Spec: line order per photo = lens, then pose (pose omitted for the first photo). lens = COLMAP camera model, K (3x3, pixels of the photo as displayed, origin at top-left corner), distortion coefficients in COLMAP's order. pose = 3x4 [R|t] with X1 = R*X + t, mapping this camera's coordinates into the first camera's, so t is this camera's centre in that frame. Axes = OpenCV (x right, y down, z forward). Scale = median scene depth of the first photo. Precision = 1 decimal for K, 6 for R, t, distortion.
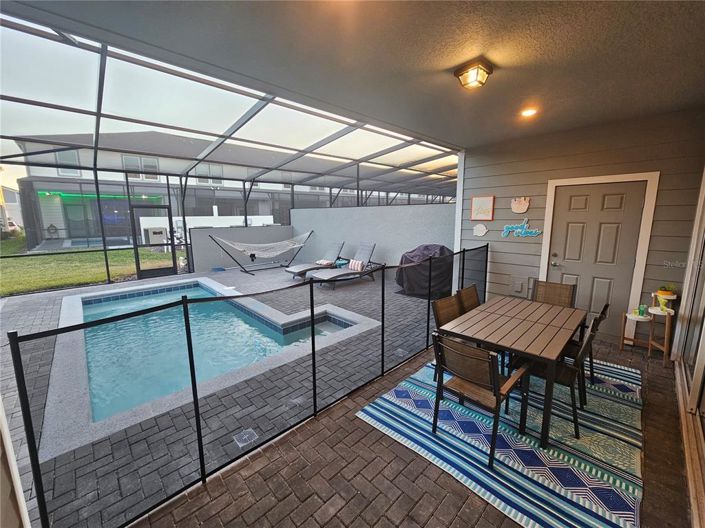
lens RADIAL K [[289.8, 0, 355.0], [0, 289.8, 260.9], [0, 0, 1]] dist [-0.000527, 0.000487]
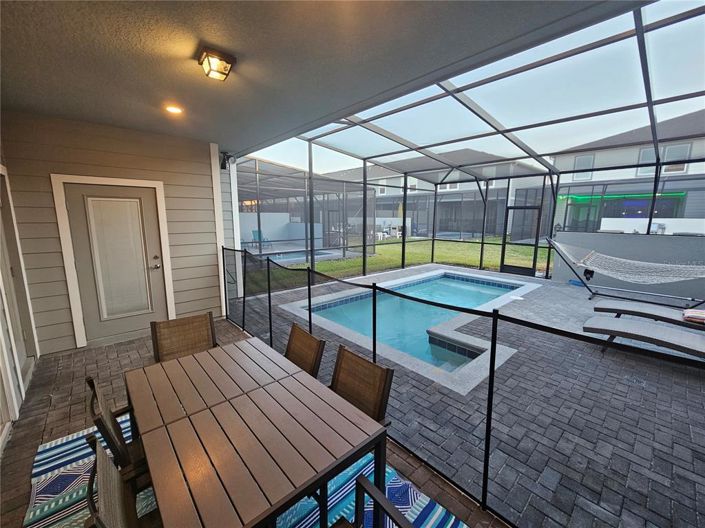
lens RADIAL K [[289.8, 0, 355.0], [0, 289.8, 260.9], [0, 0, 1]] dist [-0.000527, 0.000487]
pose [[-0.026258, 0.163337, -0.986221, 0.441153], [-0.161340, 0.972934, 0.165432, -0.084468], [0.986549, 0.163461, 0.000806, 0.475643]]
